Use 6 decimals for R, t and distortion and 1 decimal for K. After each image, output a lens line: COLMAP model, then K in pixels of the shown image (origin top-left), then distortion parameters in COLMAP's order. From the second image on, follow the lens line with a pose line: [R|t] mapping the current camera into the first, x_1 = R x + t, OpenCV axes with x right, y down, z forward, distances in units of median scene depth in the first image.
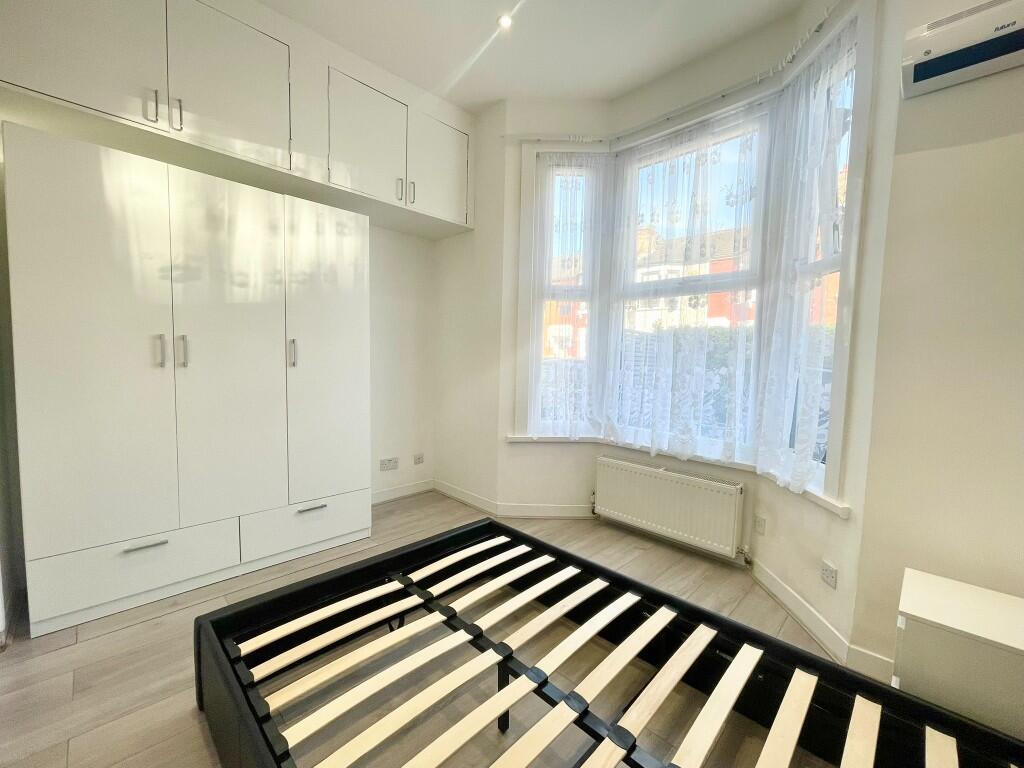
lens RADIAL K [[420.6, 0, 511.3], [0, 420.6, 385.4], [0, 0, 1]] dist [0.000225, 0.000199]
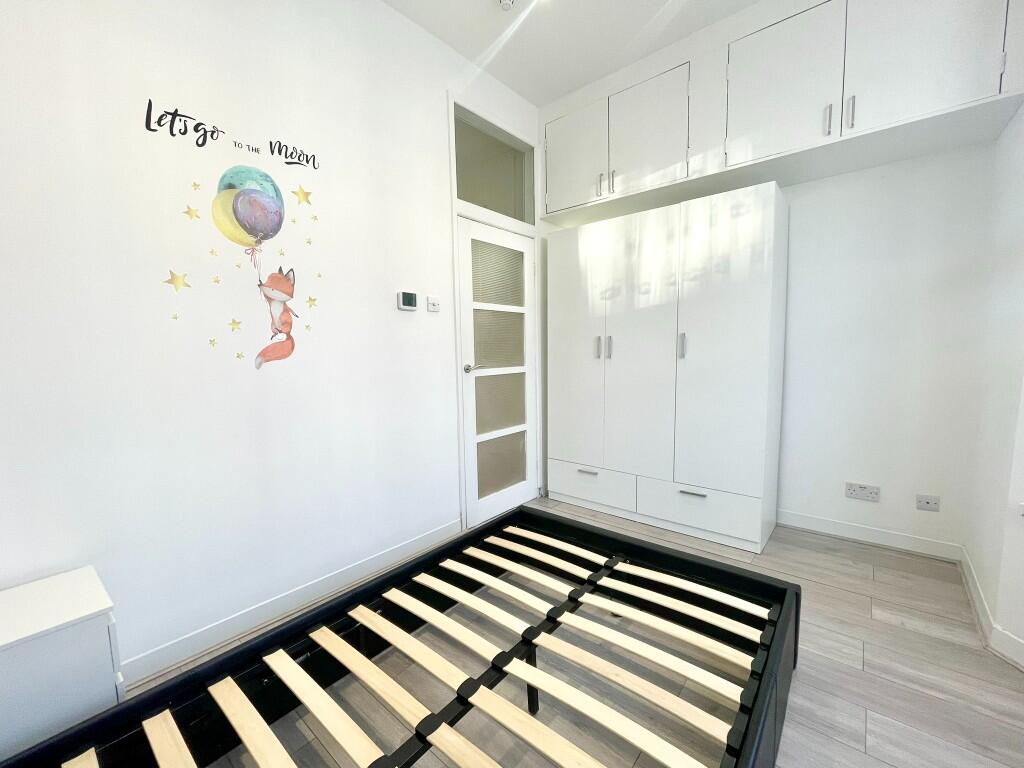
lens RADIAL K [[420.6, 0, 515.5], [0, 420.6, 385.6], [0, 0, 1]] dist [0.000225, 0.000199]
pose [[0.090273, 0.068539, -0.993556, 0.544254], [-0.046986, 0.996811, 0.064494, -0.024527], [0.994808, 0.040862, 0.093206, 0.476530]]
